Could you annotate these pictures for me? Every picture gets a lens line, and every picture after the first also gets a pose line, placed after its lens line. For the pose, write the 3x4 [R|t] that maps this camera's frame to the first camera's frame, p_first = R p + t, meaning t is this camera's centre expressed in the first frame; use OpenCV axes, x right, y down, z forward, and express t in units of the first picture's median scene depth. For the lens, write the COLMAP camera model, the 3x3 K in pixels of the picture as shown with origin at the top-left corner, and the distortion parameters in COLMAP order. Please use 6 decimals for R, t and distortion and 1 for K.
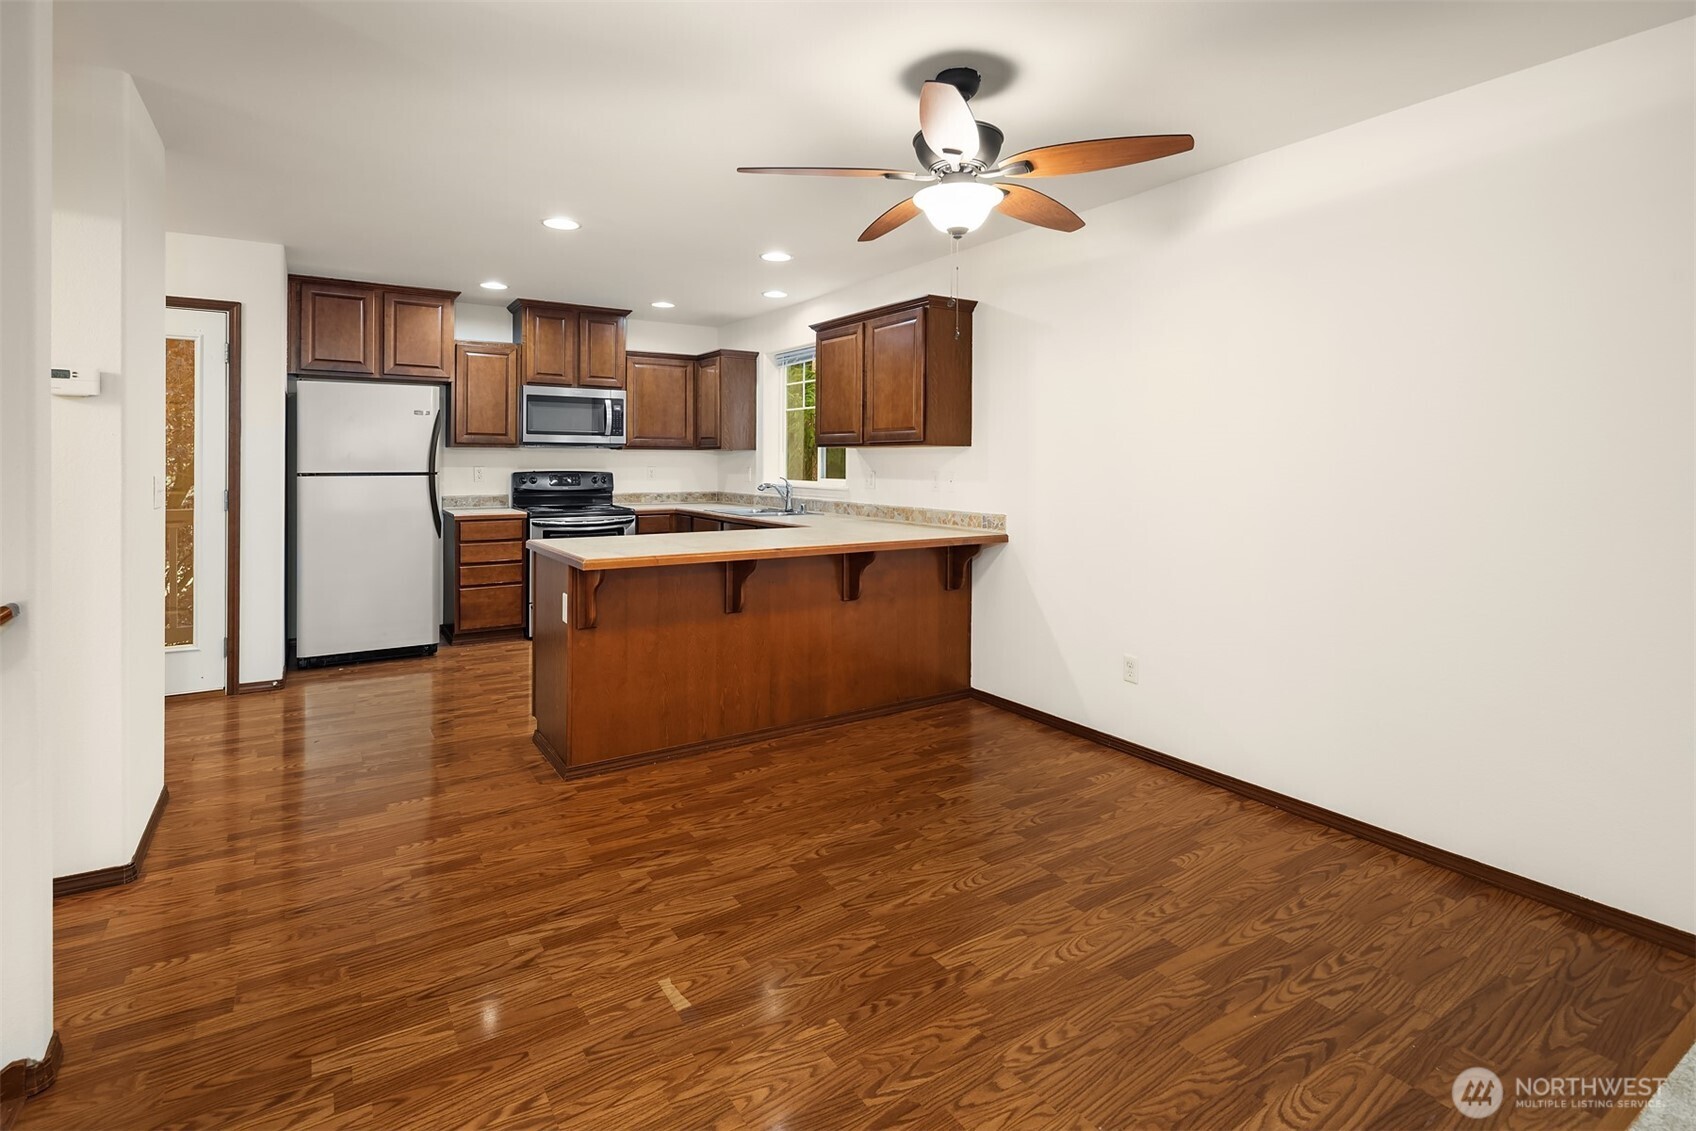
lens RADIAL K [[826.8, 0, 860.7], [0, 826.8, 457.0], [0, 0, 1]] dist [0.003202, -0.000036]
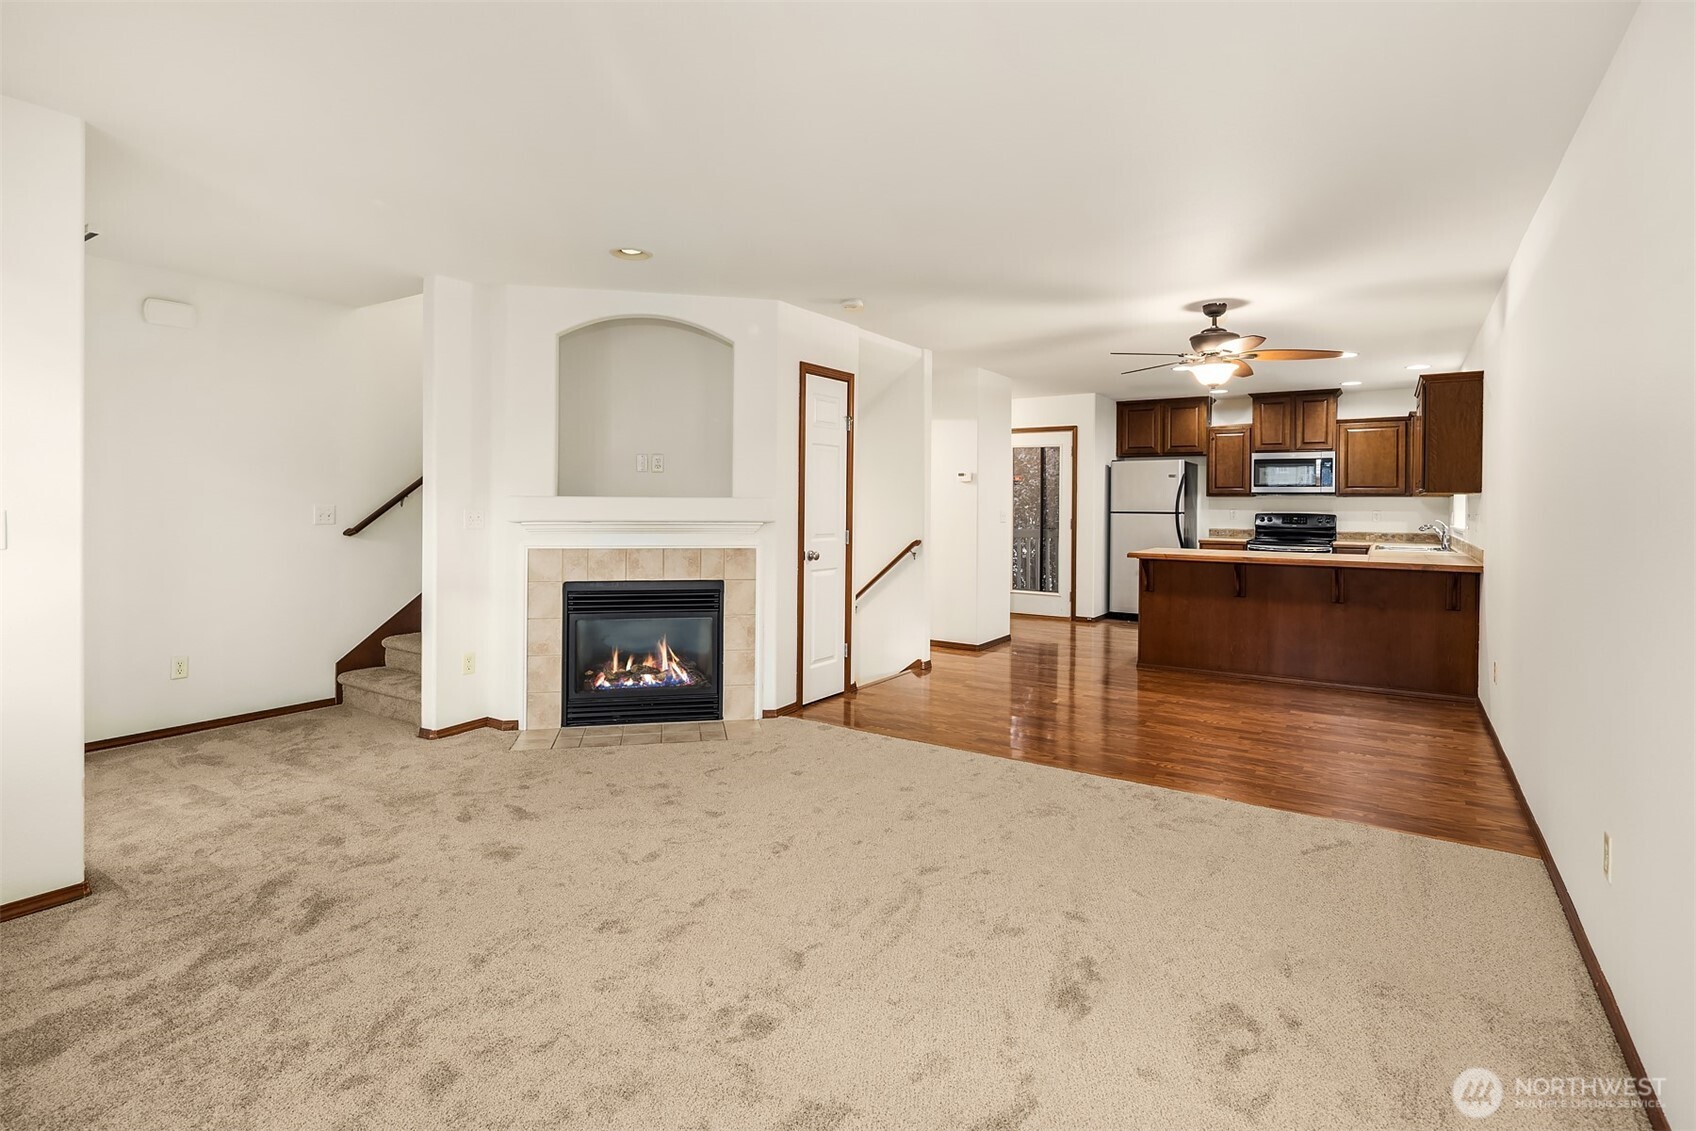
lens RADIAL K [[834.6, 0, 845.0], [0, 834.6, 501.1], [0, 0, 1]] dist [0.007874, -0.005870]
pose [[0.390877, -0.004011, -0.920434, 0.685139], [-0.000235, 0.999990, -0.004457, 0.003649], [0.920443, 0.001958, 0.390872, -0.235047]]
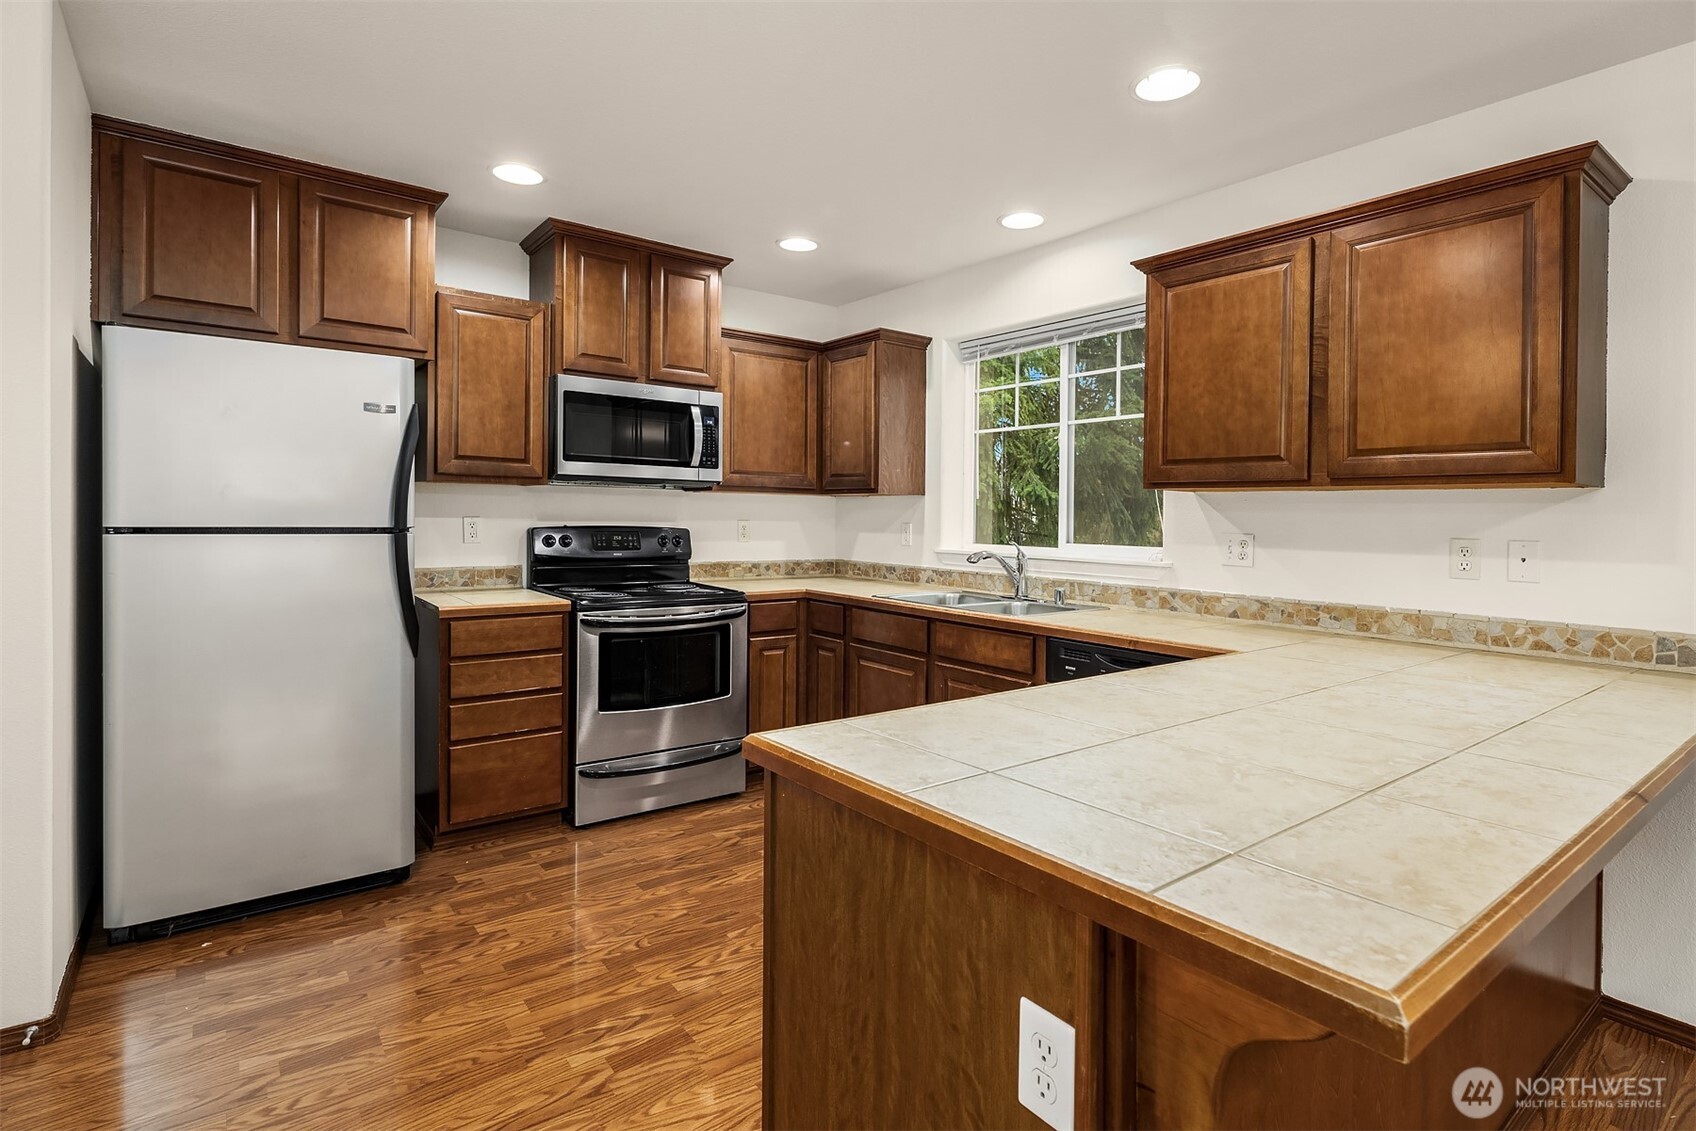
lens RADIAL K [[836.2, 0, 870.9], [0, 836.2, 528.7], [0, 0, 1]] dist [0.000045, -0.001201]
pose [[0.996496, 0.010892, 0.082928, -0.251185], [-0.012641, 0.999708, 0.020597, 0.004613], [-0.082680, -0.021573, 0.996343, 0.429104]]
